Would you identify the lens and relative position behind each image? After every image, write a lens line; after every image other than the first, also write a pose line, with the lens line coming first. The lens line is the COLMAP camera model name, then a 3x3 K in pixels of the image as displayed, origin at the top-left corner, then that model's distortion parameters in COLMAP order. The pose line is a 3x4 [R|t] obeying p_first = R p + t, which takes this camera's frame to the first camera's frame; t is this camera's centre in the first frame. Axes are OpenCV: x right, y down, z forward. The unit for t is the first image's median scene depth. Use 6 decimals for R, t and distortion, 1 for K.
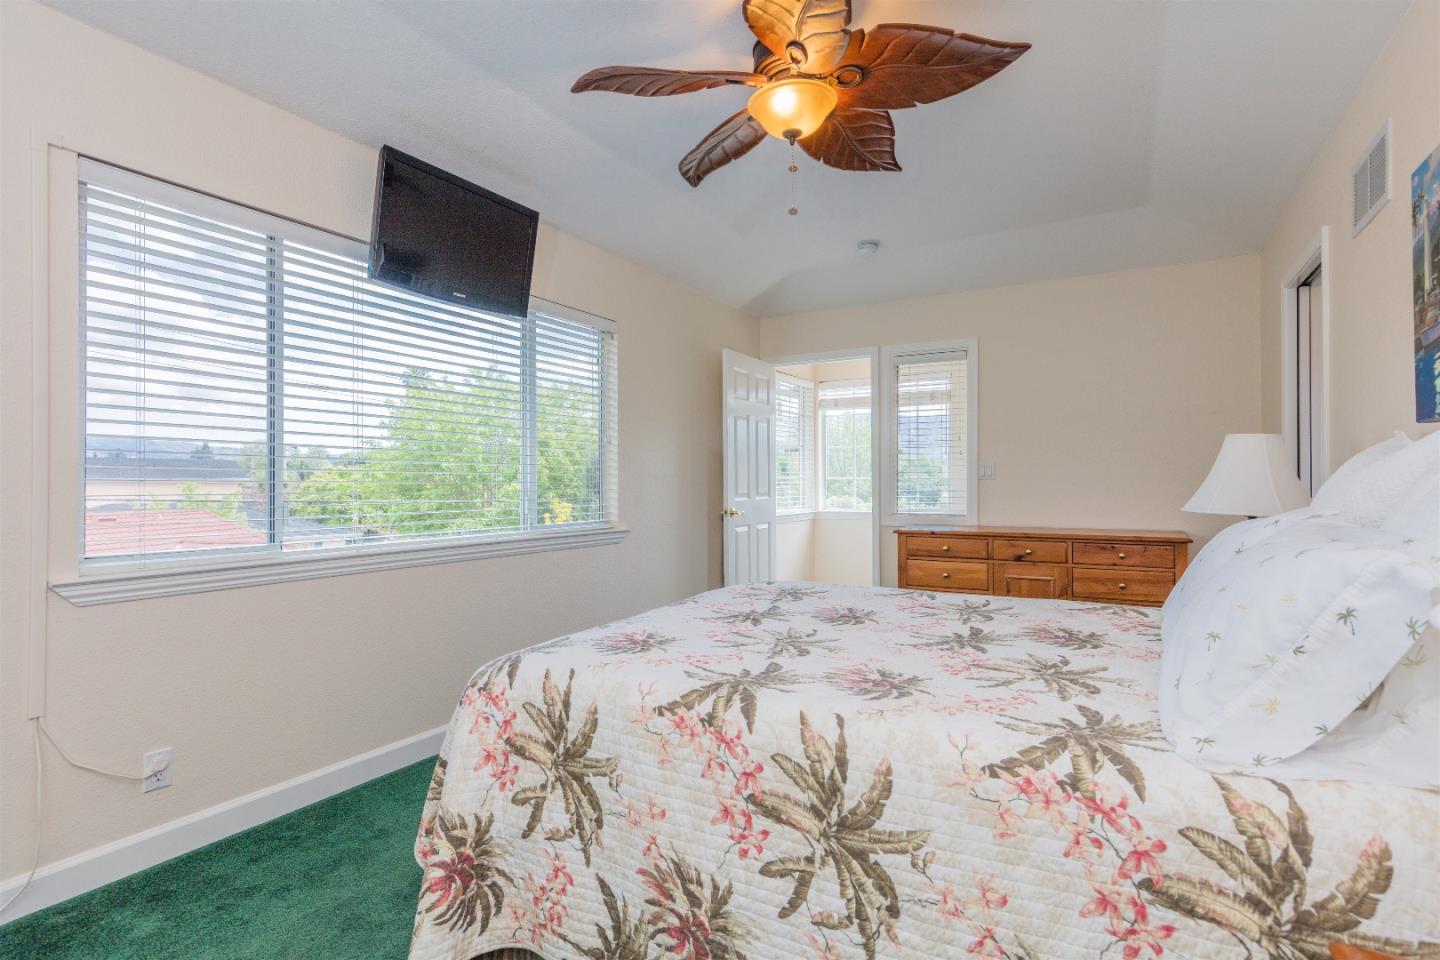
lens RADIAL K [[712.4, 0, 720.0], [0, 712.4, 480.0], [0, 0, 1]] dist [0.004283, -0.000071]
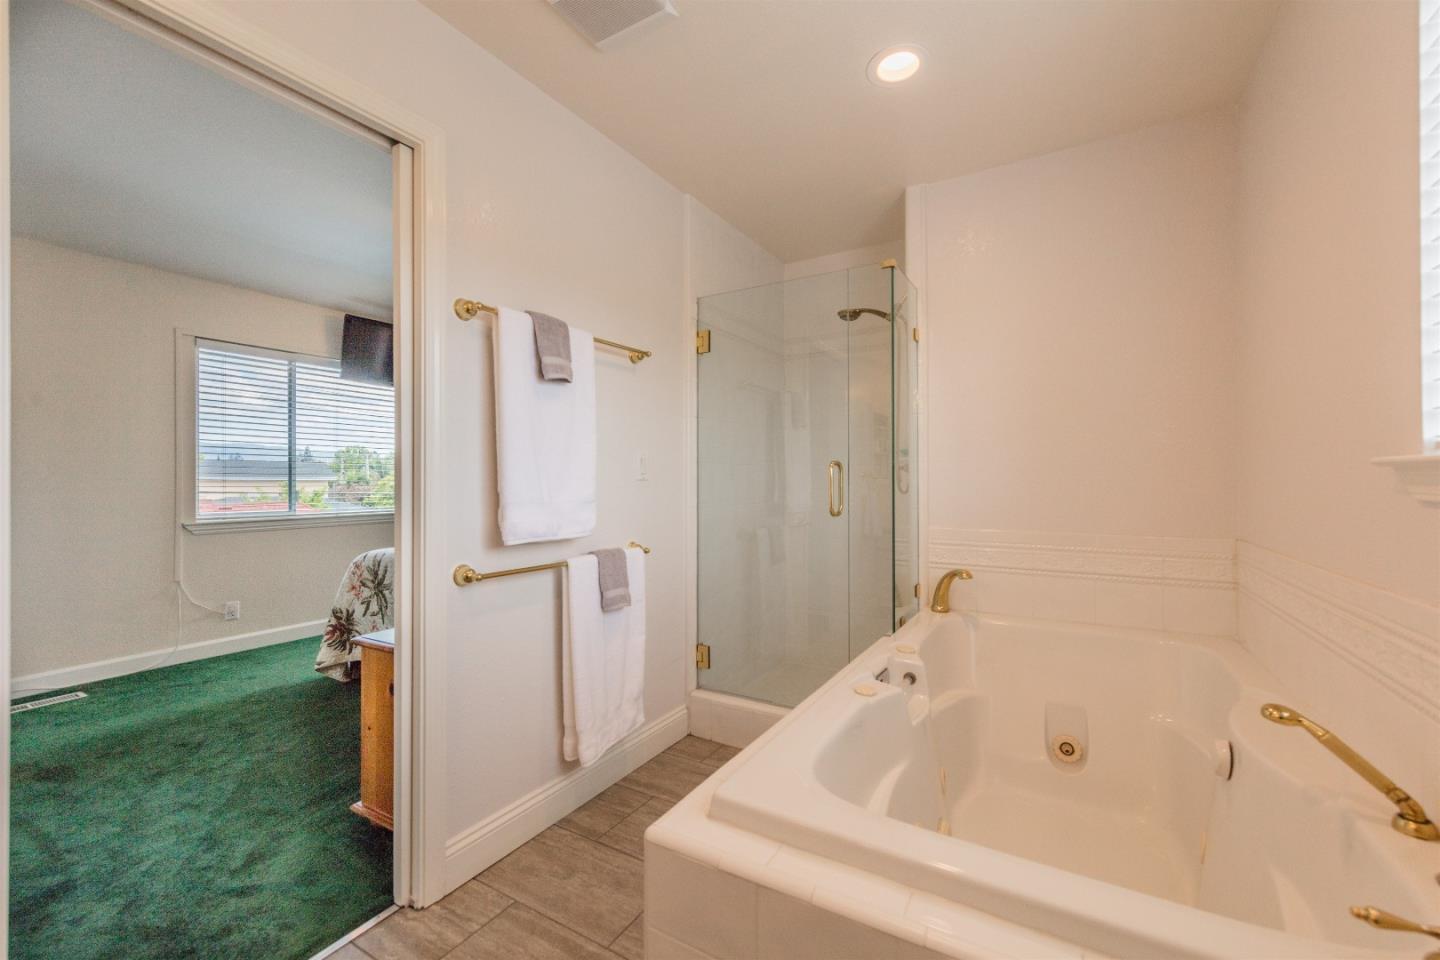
lens RADIAL K [[565.8, 0, 720.0], [0, 565.8, 480.0], [0, 0, 1]] dist [0.002424, 0.000017]
pose [[0.999993, -0.001214, 0.003646, 1.042170], [0.001199, 0.999991, 0.003991, -0.007277], [-0.003651, -0.003987, 0.999985, -1.100843]]
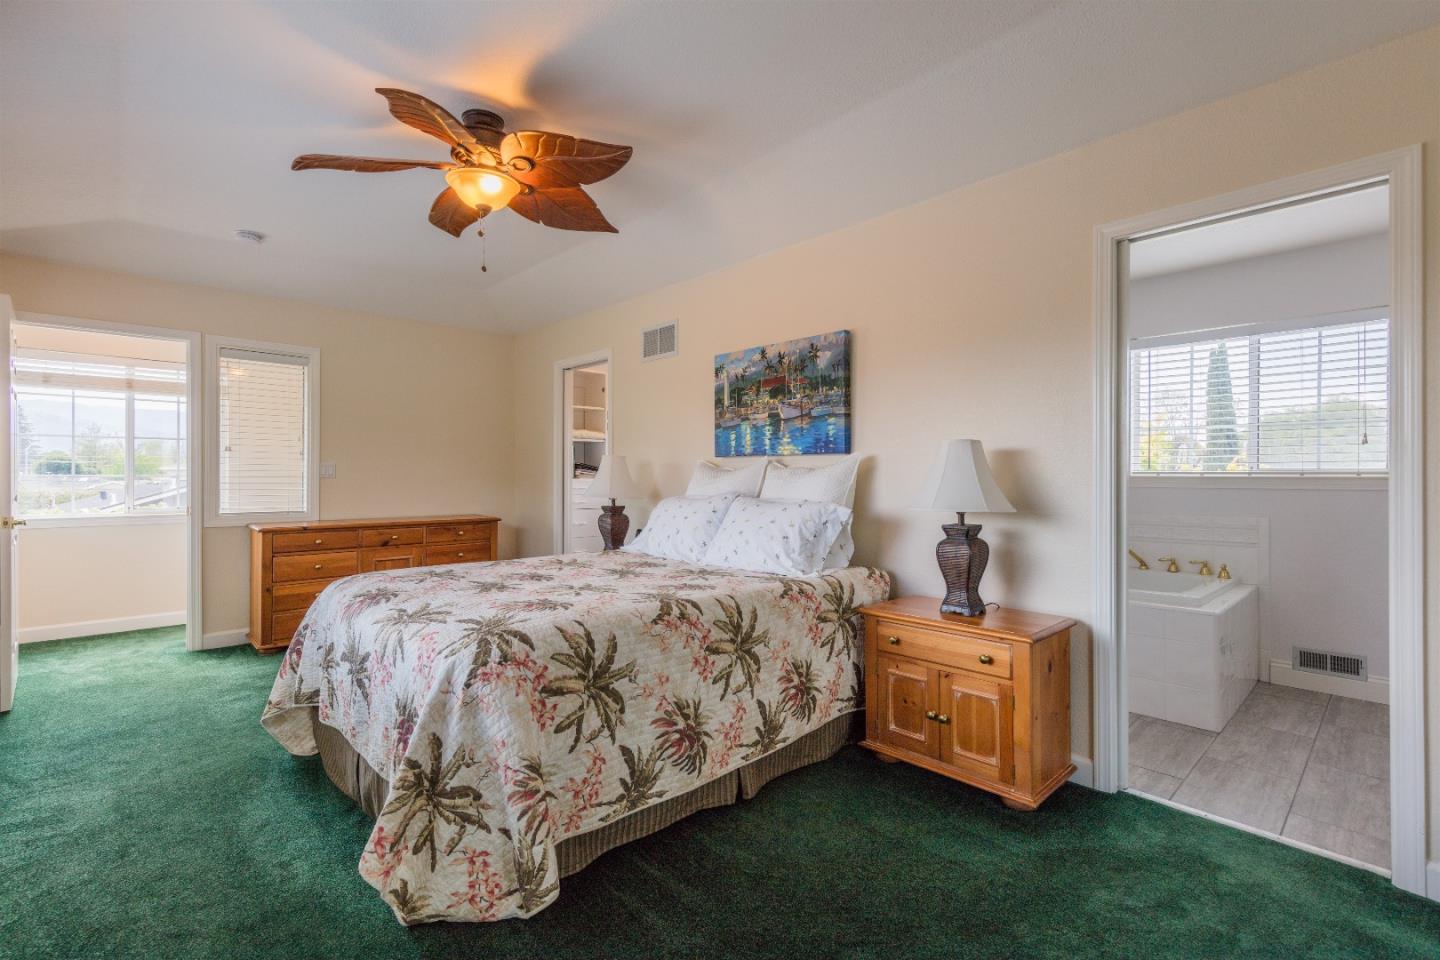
lens RADIAL K [[656.9, 0, 720.0], [0, 656.9, 480.0], [0, 0, 1]] dist [0.001406, 0.000267]
pose [[0.284394, 0.001021, 0.958707, -1.376665], [-0.004631, 0.999989, 0.000309, -0.002799], [-0.958696, -0.004528, 0.284395, 0.397049]]
